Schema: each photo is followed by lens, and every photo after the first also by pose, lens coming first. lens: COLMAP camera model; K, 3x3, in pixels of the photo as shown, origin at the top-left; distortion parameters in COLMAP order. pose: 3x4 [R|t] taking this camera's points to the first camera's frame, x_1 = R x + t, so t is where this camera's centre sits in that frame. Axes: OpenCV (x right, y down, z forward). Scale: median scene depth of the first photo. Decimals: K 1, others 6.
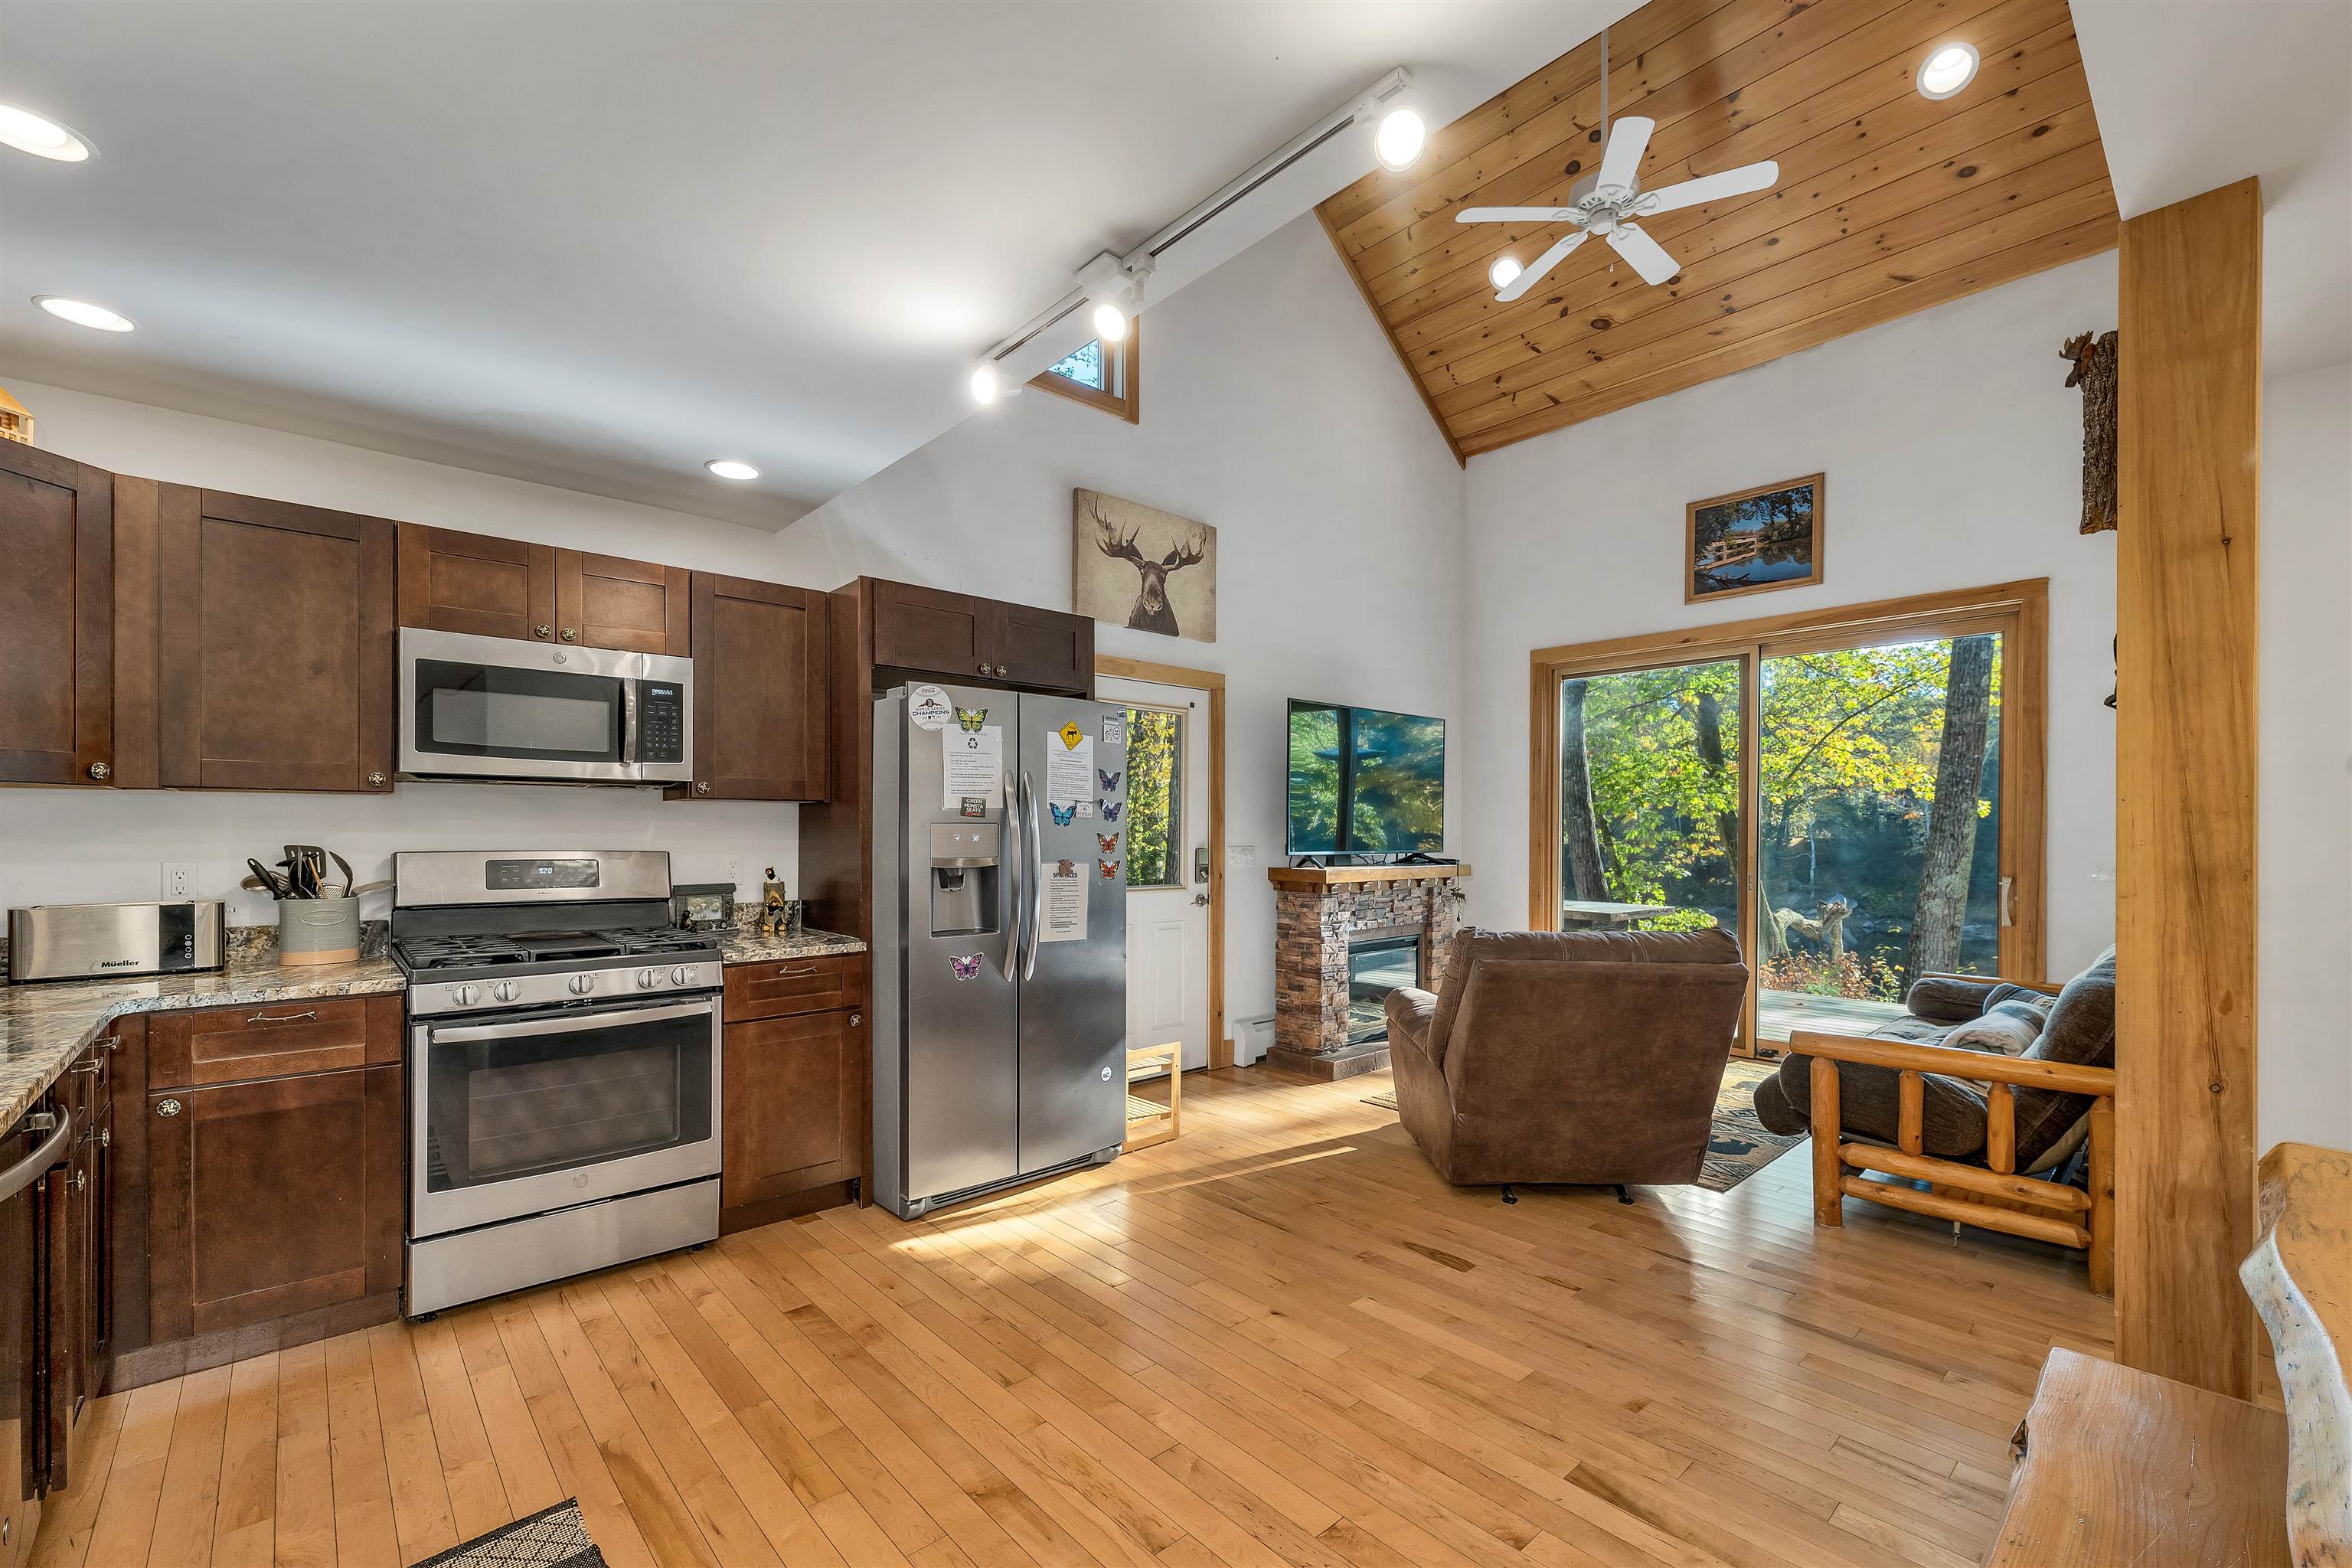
lens RADIAL K [[982.0, 0, 1178.7], [0, 982.0, 837.1], [0, 0, 1]] dist [0.003805, -0.000624]
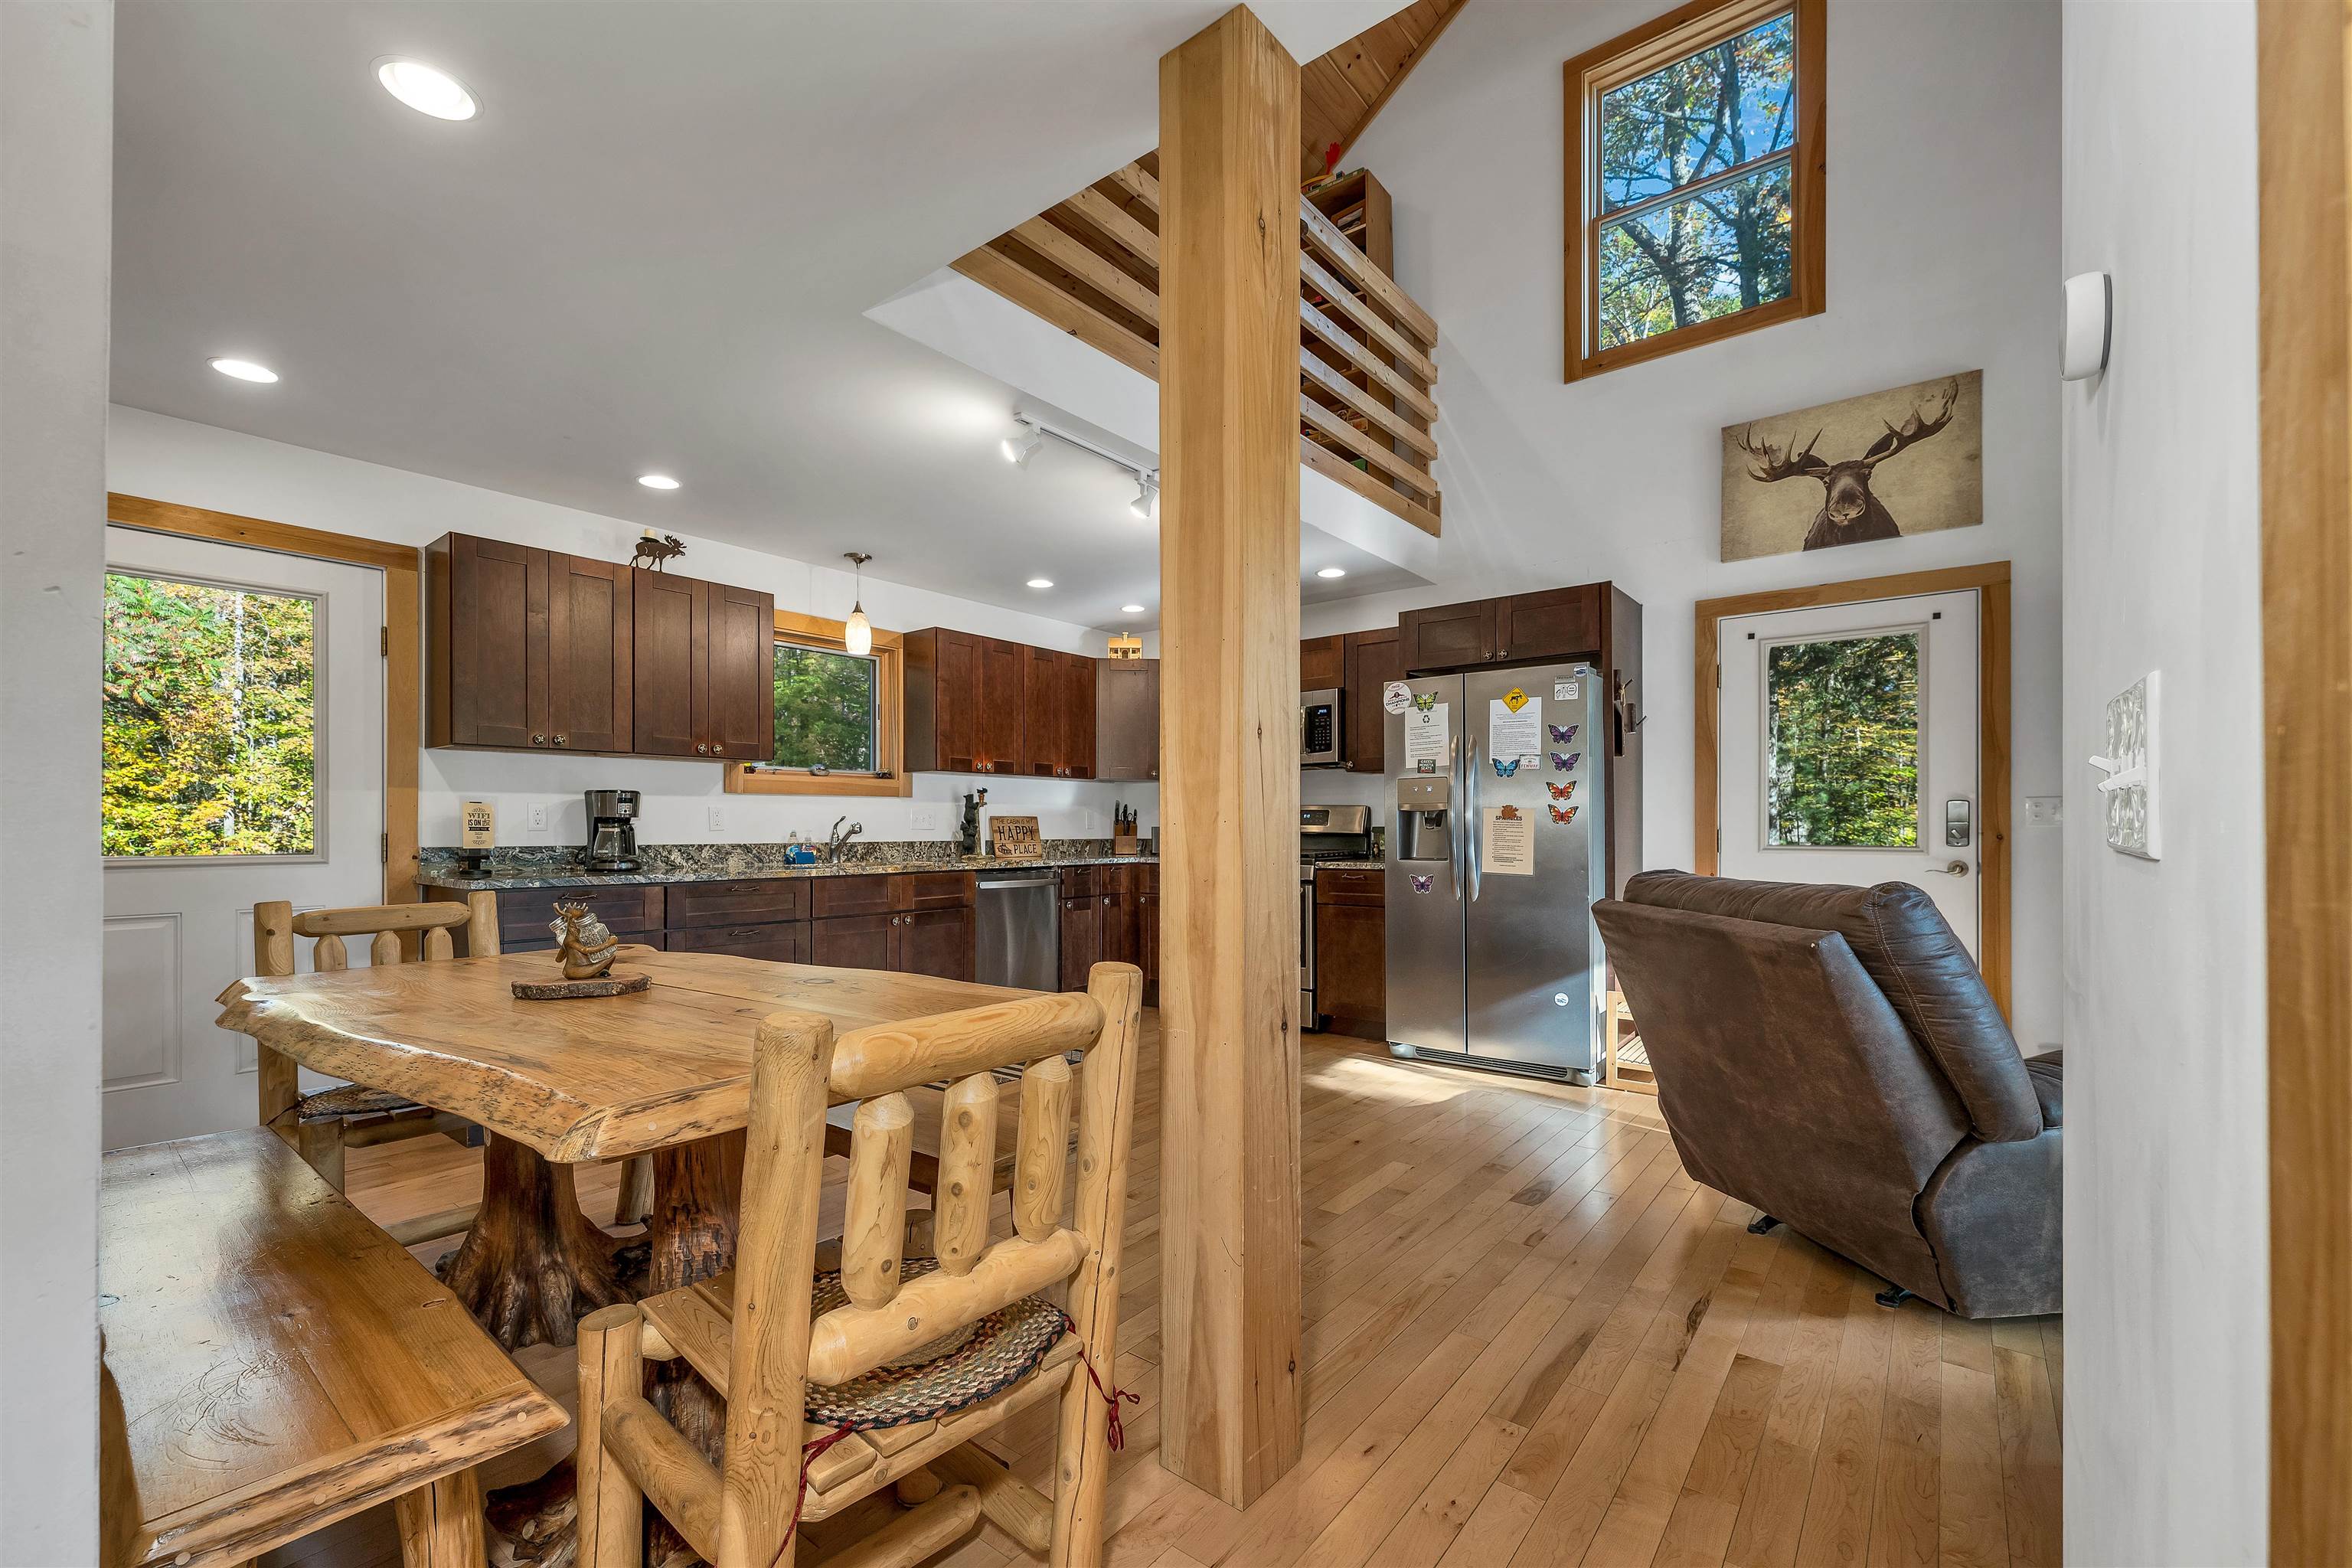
lens RADIAL K [[982.0, 0, 1181.0], [0, 982.0, 823.0], [0, 0, 1]] dist [0.003805, -0.000624]
pose [[0.168877, -0.007006, -0.985612, 0.695437], [-0.003293, 0.999965, -0.007672, 0.038688], [0.985632, 0.004541, 0.168848, 0.286133]]
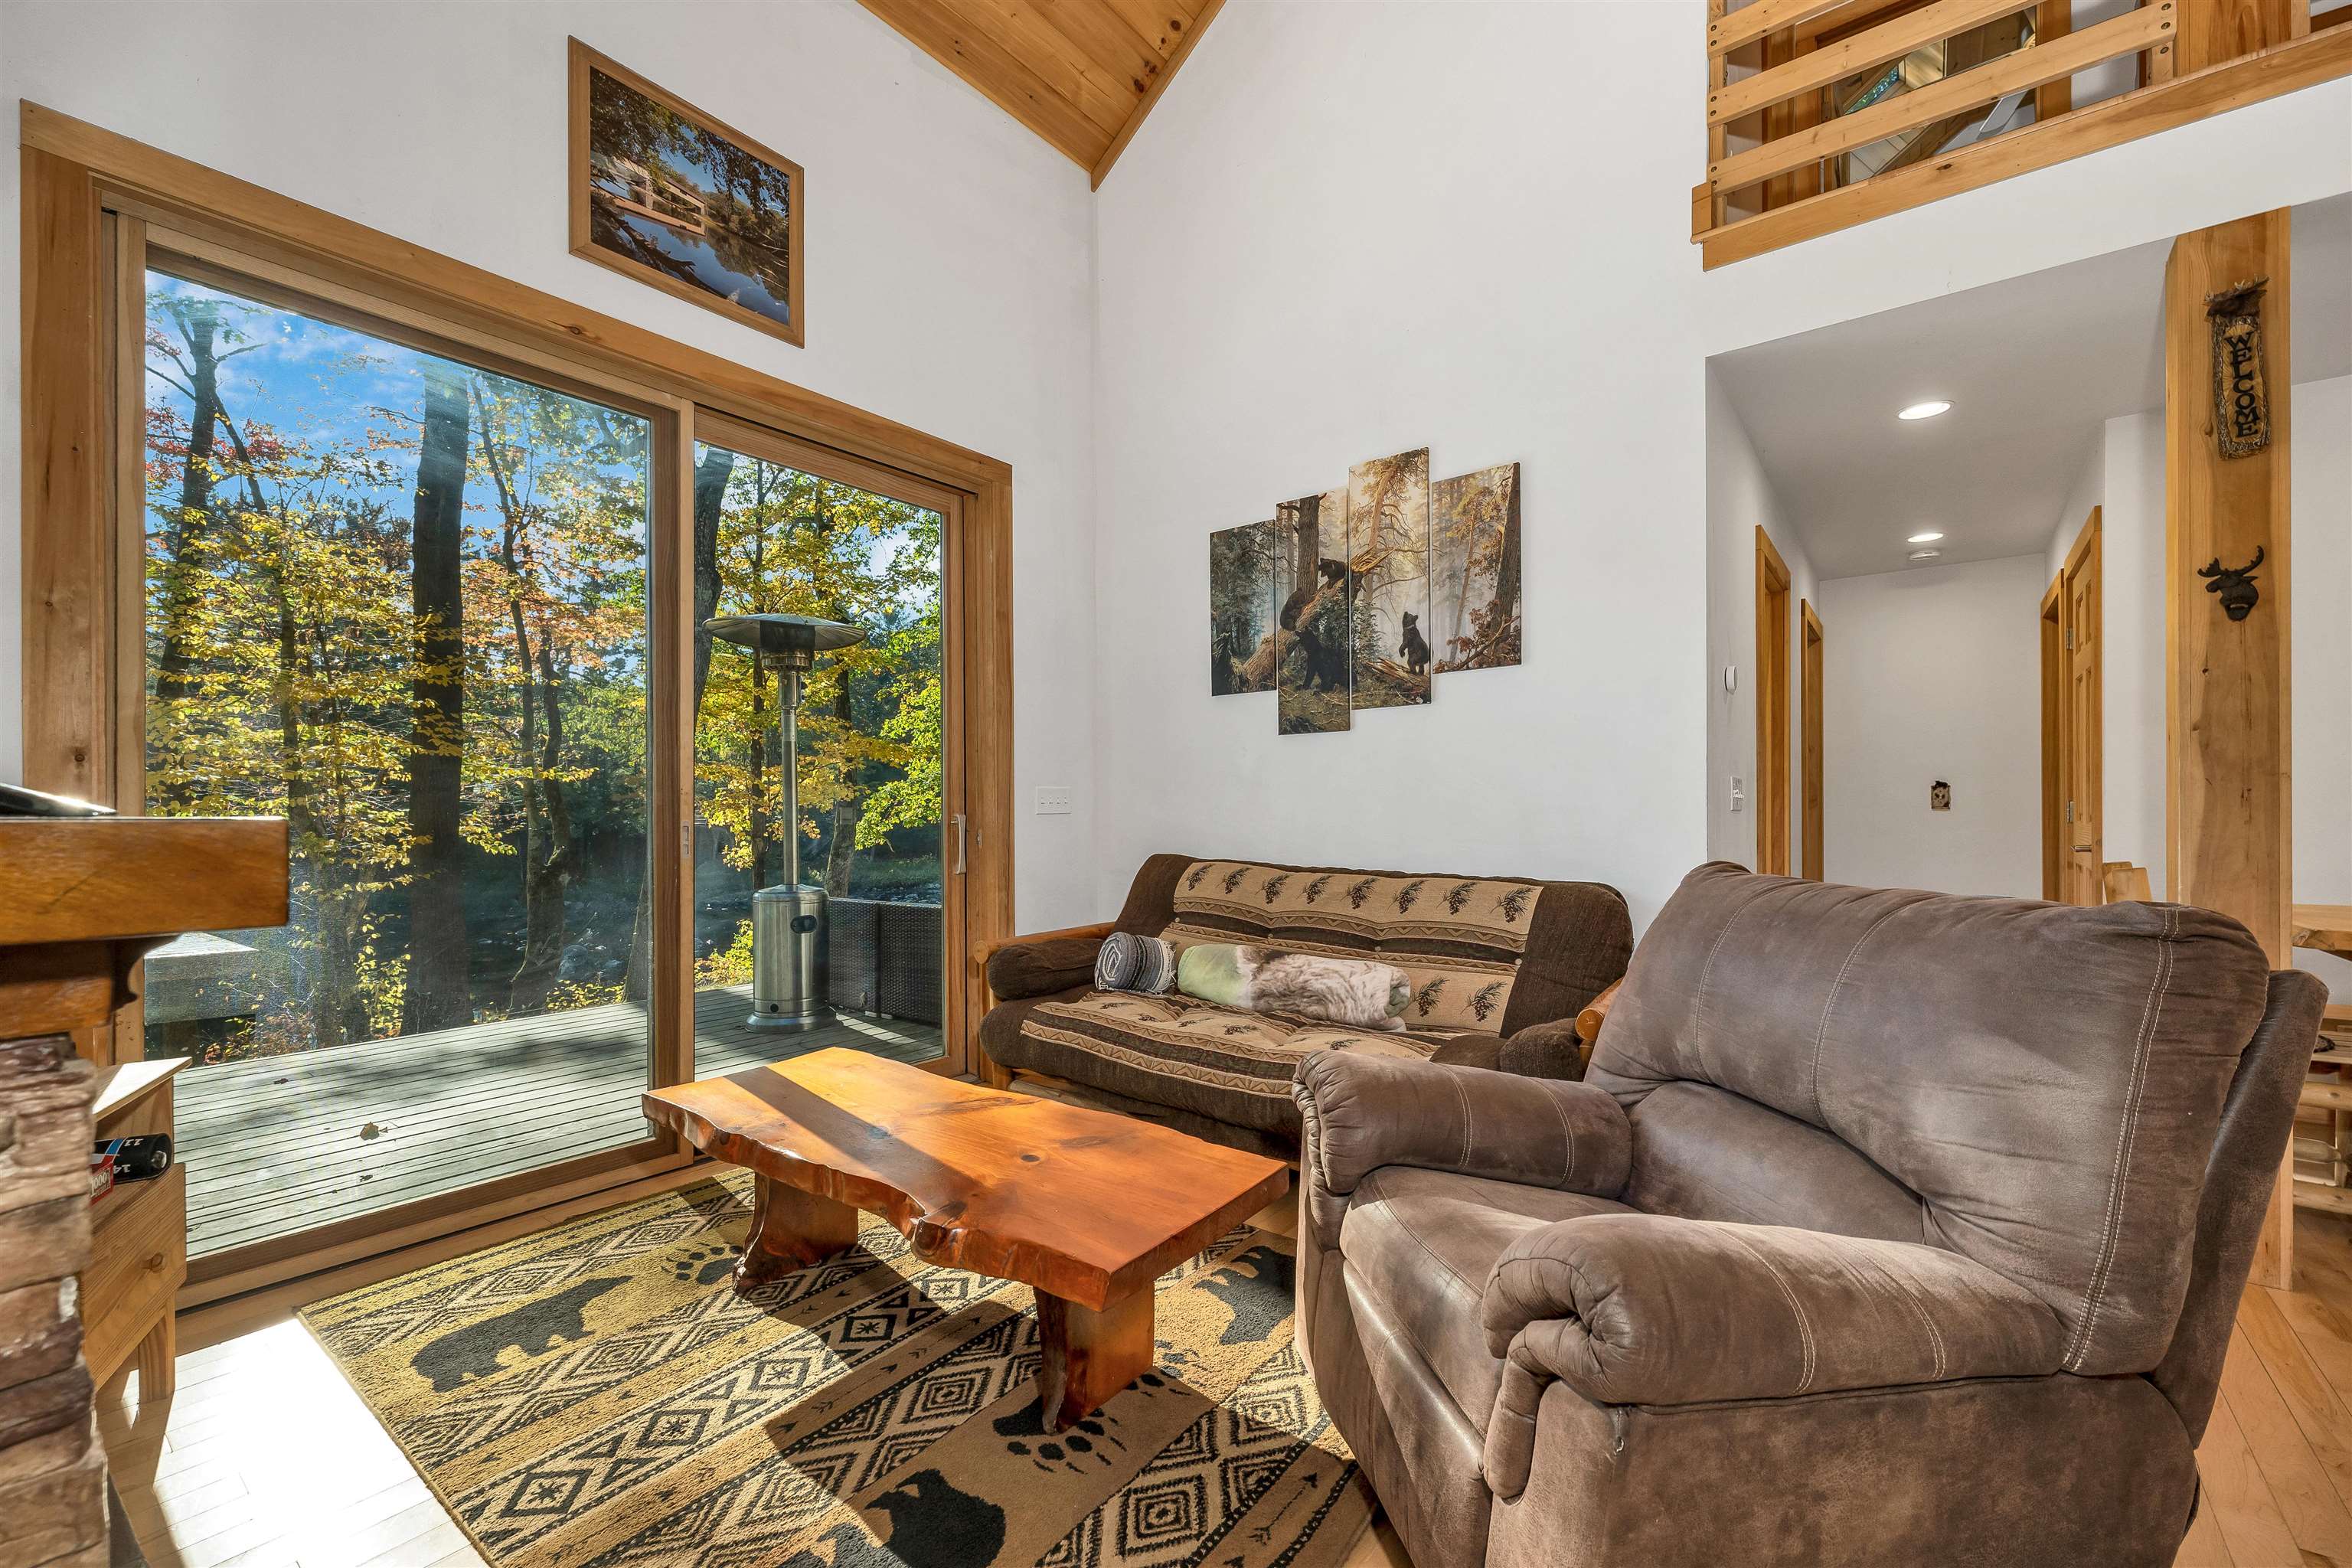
lens RADIAL K [[982.0, 0, 1183.0], [0, 982.0, 810.3], [0, 0, 1]] dist [0.003805, -0.000624]
pose [[-0.181875, -0.002403, 0.983319, 0.002825], [0.010985, 0.999930, 0.004475, 0.034034], [-0.983260, 0.011616, -0.181835, 0.919400]]
